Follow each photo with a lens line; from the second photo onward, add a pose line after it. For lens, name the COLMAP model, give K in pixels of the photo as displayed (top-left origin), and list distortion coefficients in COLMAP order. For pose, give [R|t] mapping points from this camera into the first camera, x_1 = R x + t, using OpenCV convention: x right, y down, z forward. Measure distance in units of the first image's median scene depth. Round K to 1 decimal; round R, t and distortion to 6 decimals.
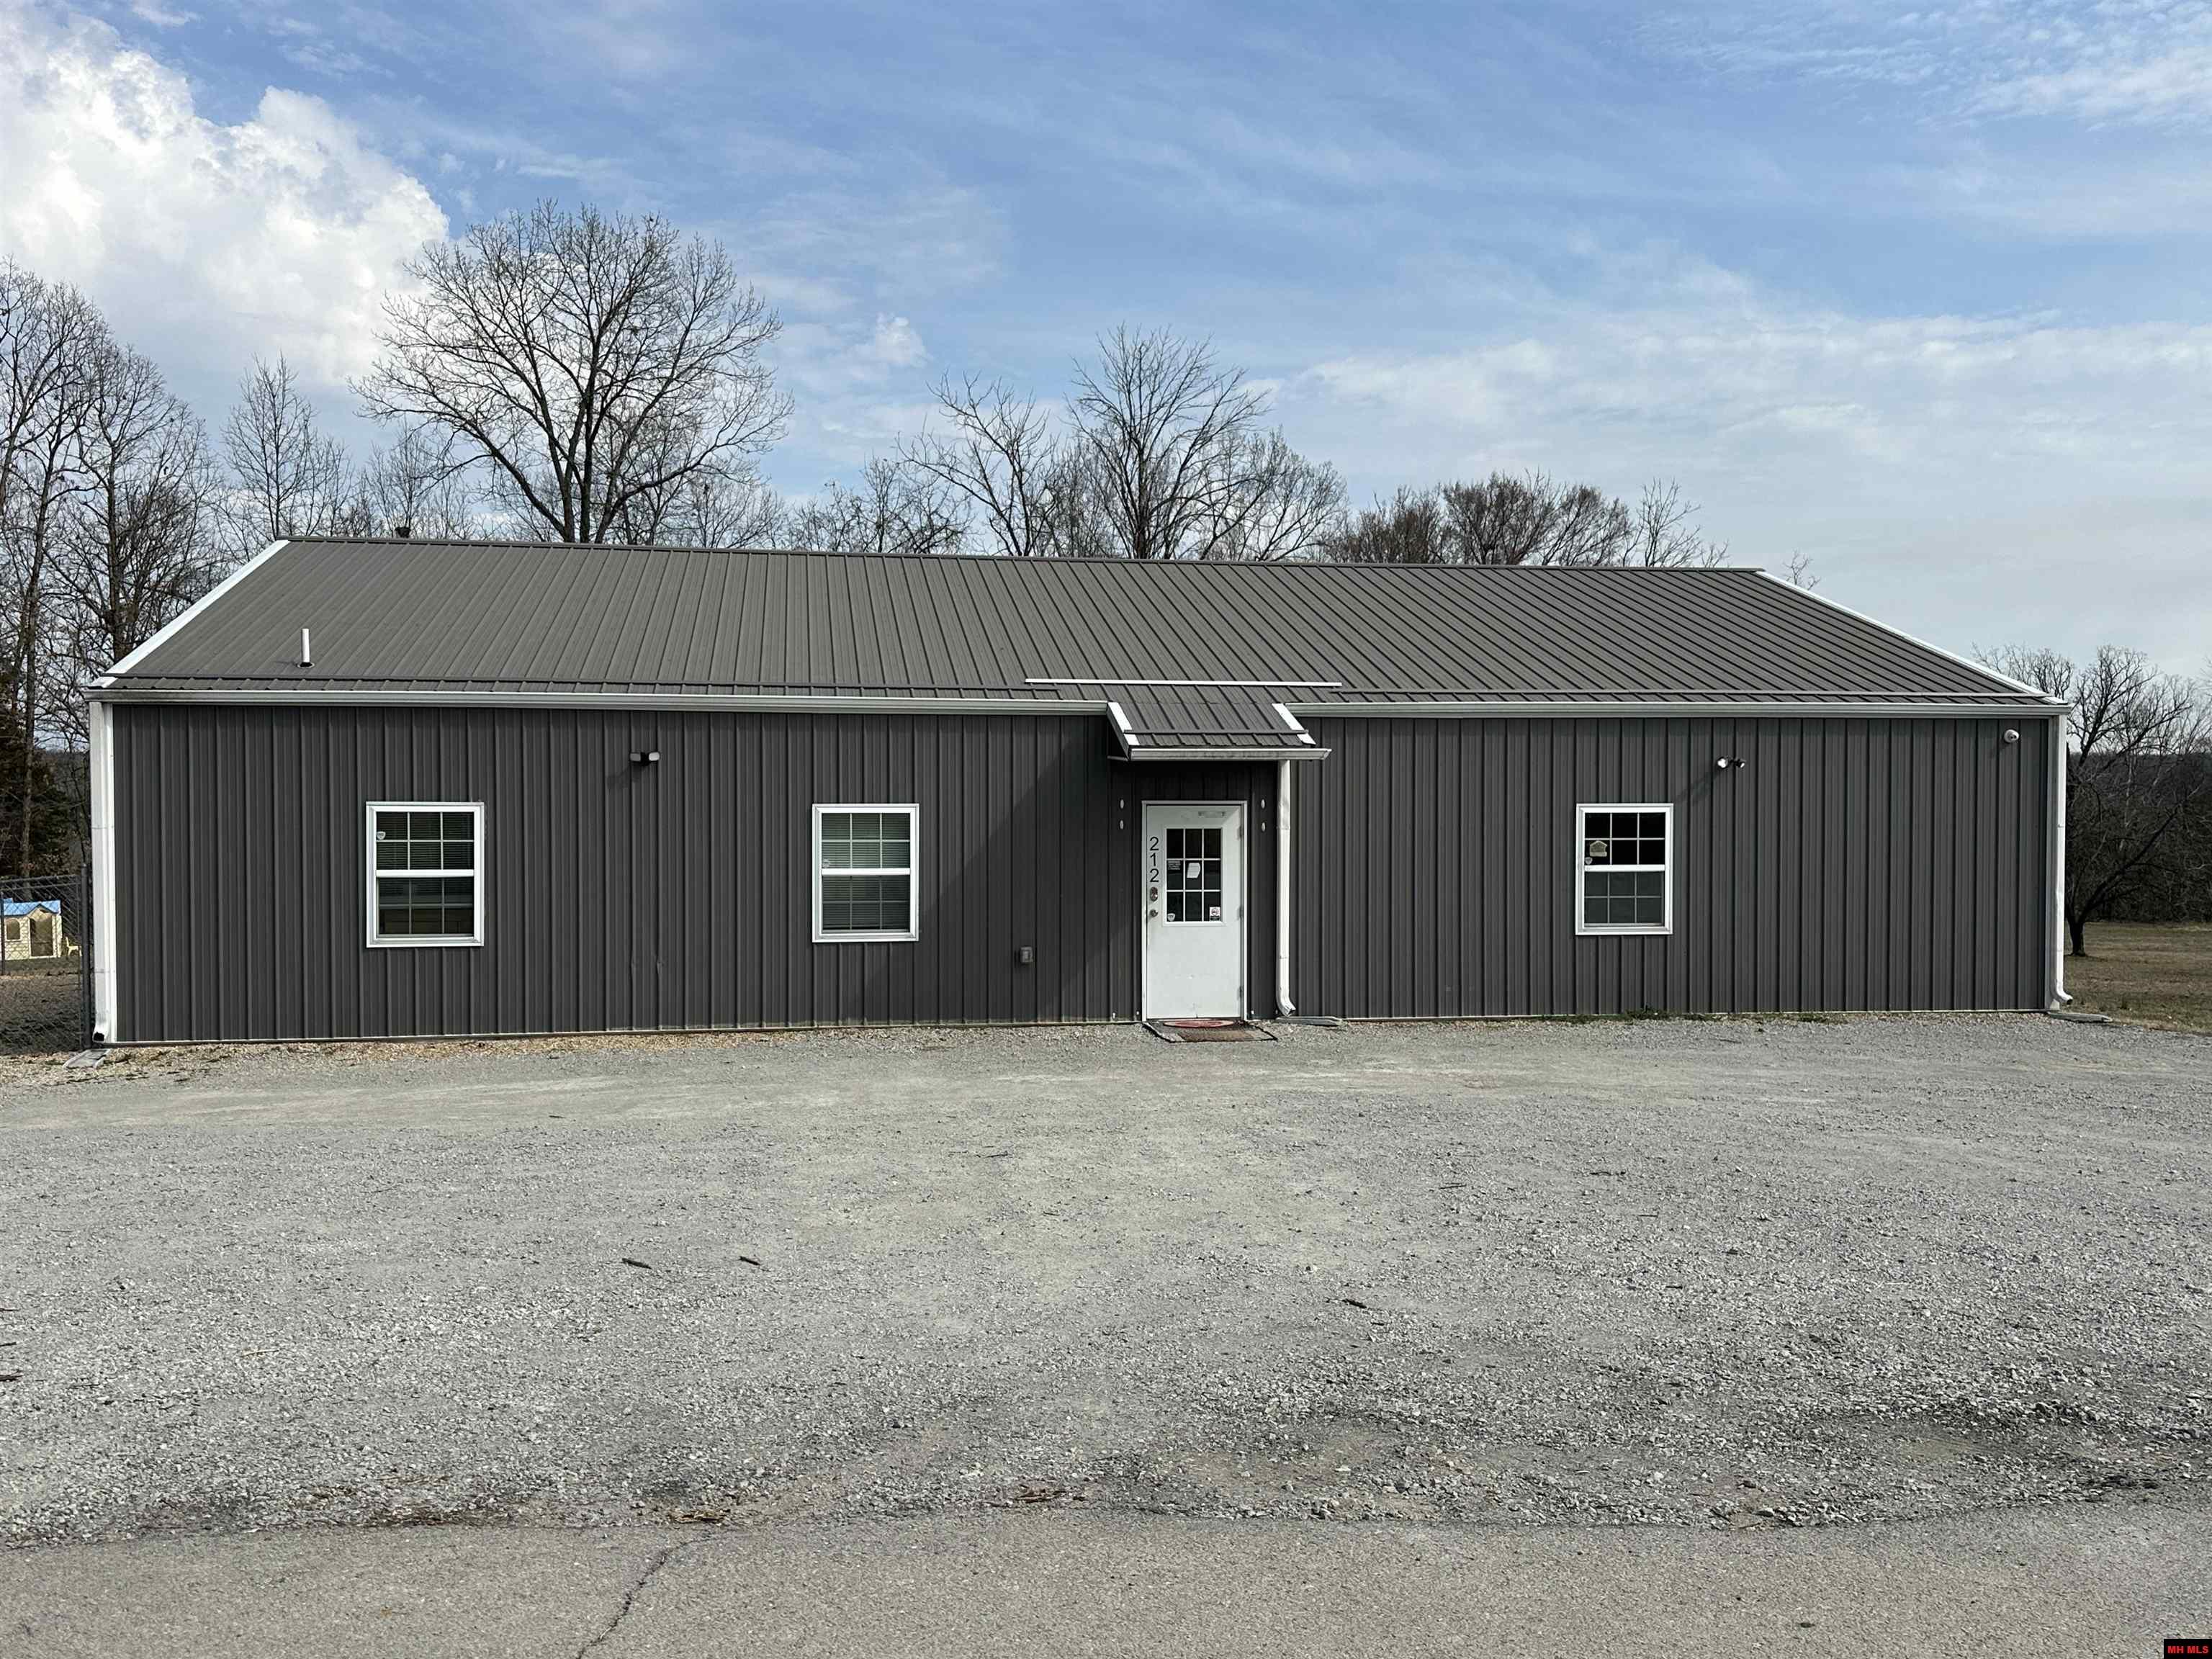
lens RADIAL K [[1848.3, 0, 1098.2], [0, 1848.3, 782.7], [0, 0, 1]] dist [0.079460, -0.125843]
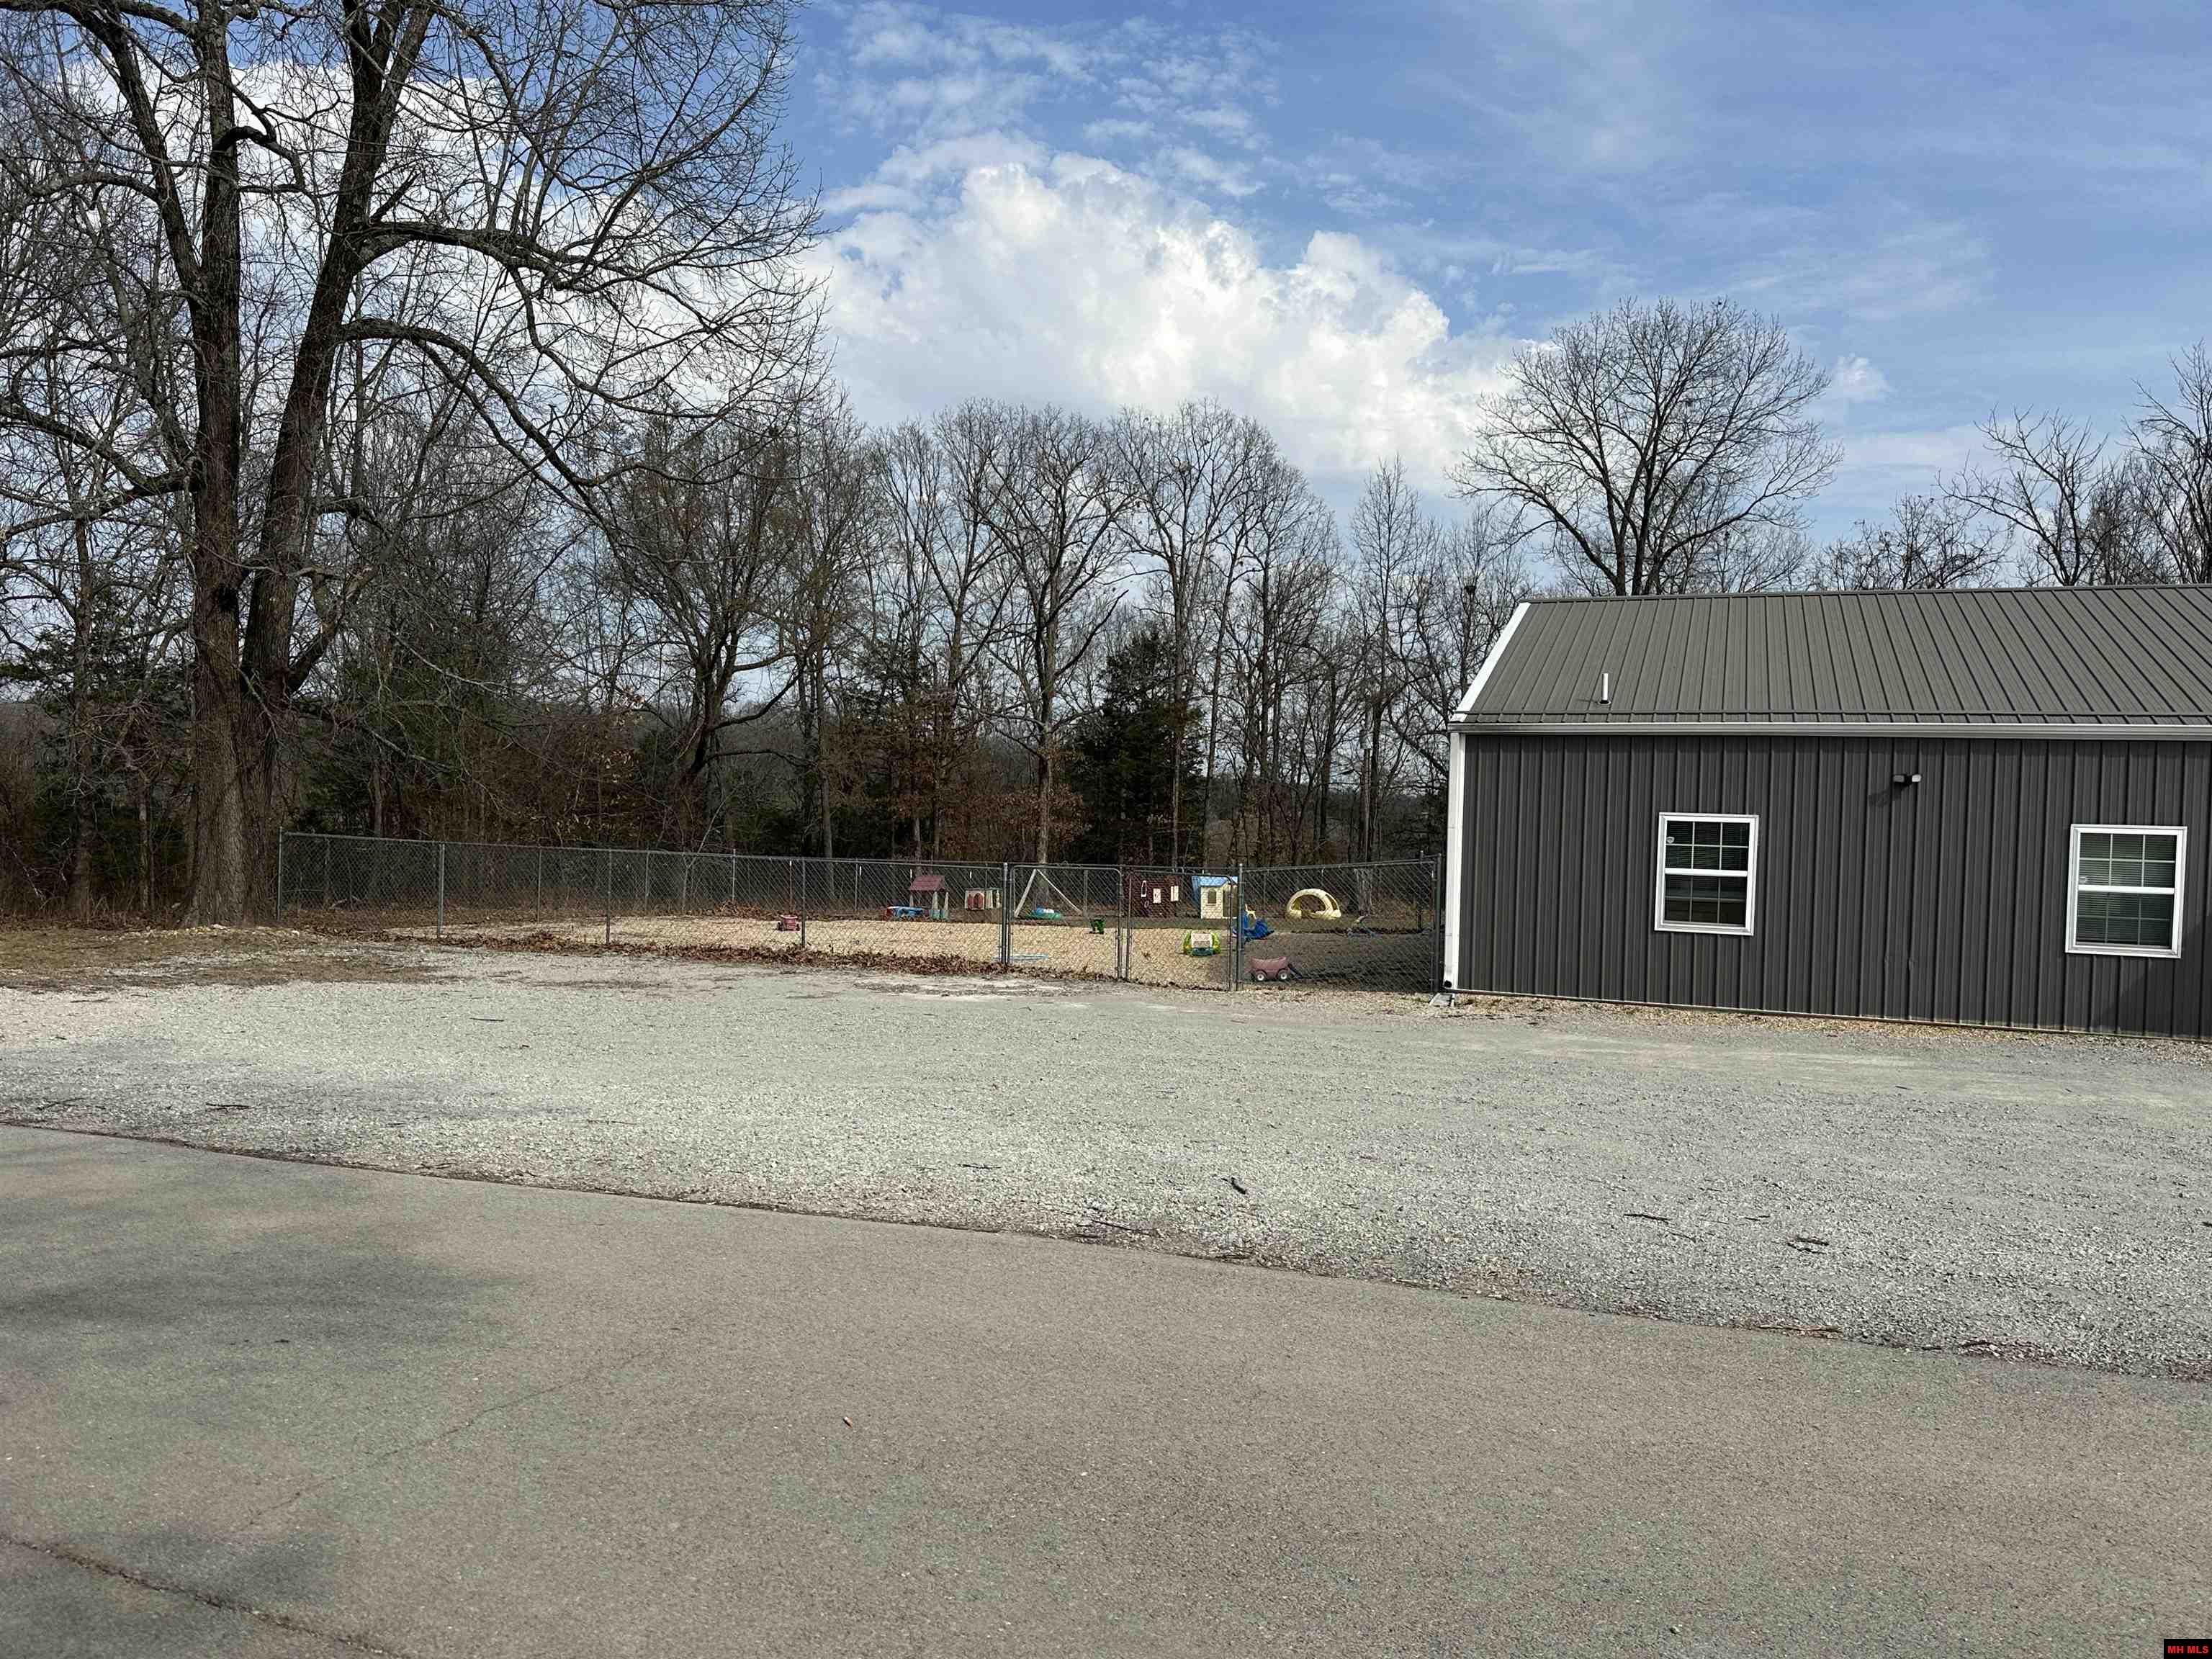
lens RADIAL K [[1605.8, 0, 1098.5], [0, 1605.8, 843.5], [0, 0, 1]] dist [0.036935, -0.004433]
pose [[0.875404, 0.034771, -0.482140, -0.181505], [-0.019810, 0.999152, 0.036089, -0.000472], [0.482986, -0.022041, 0.875351, -0.106360]]
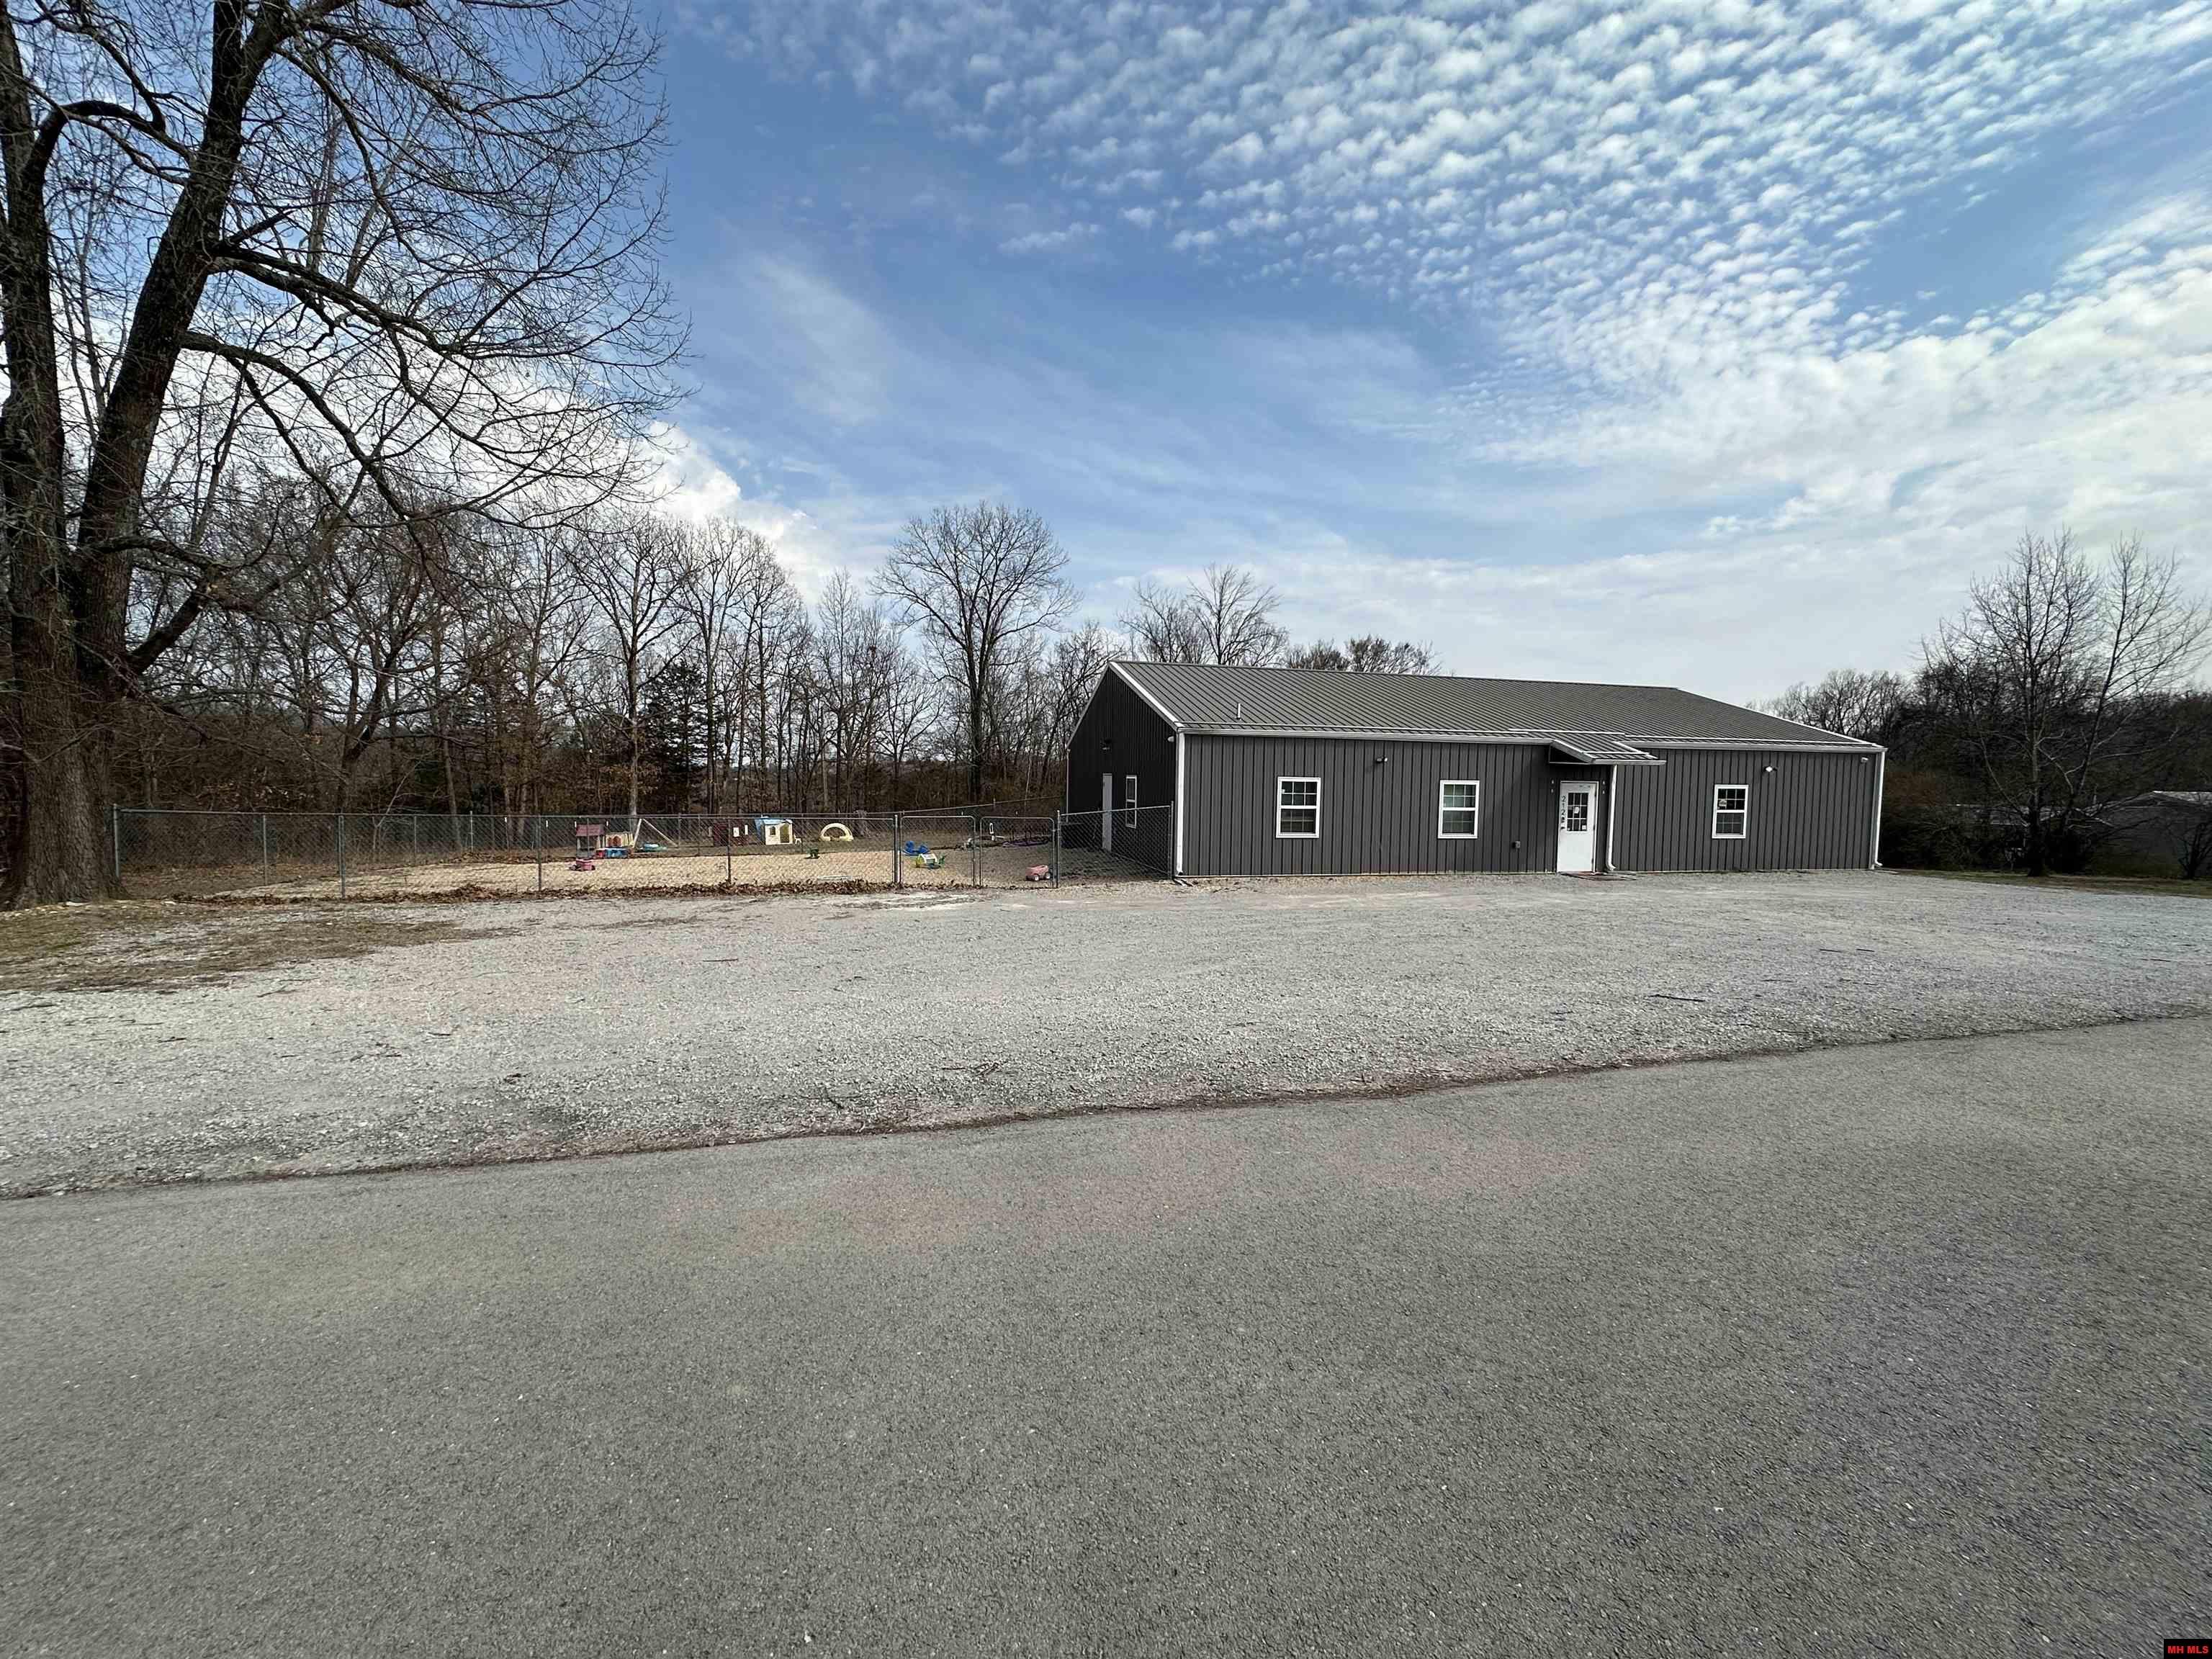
lens RADIAL K [[880.7, 0, 1106.0], [0, 880.7, 829.5], [0, 0, 1]] dist [-0.002646, 0.000292]
pose [[0.996324, 0.010028, 0.085071, -0.636199], [-0.015779, 0.997614, 0.067205, 0.004839], [-0.084194, -0.068301, 0.994106, -0.088317]]
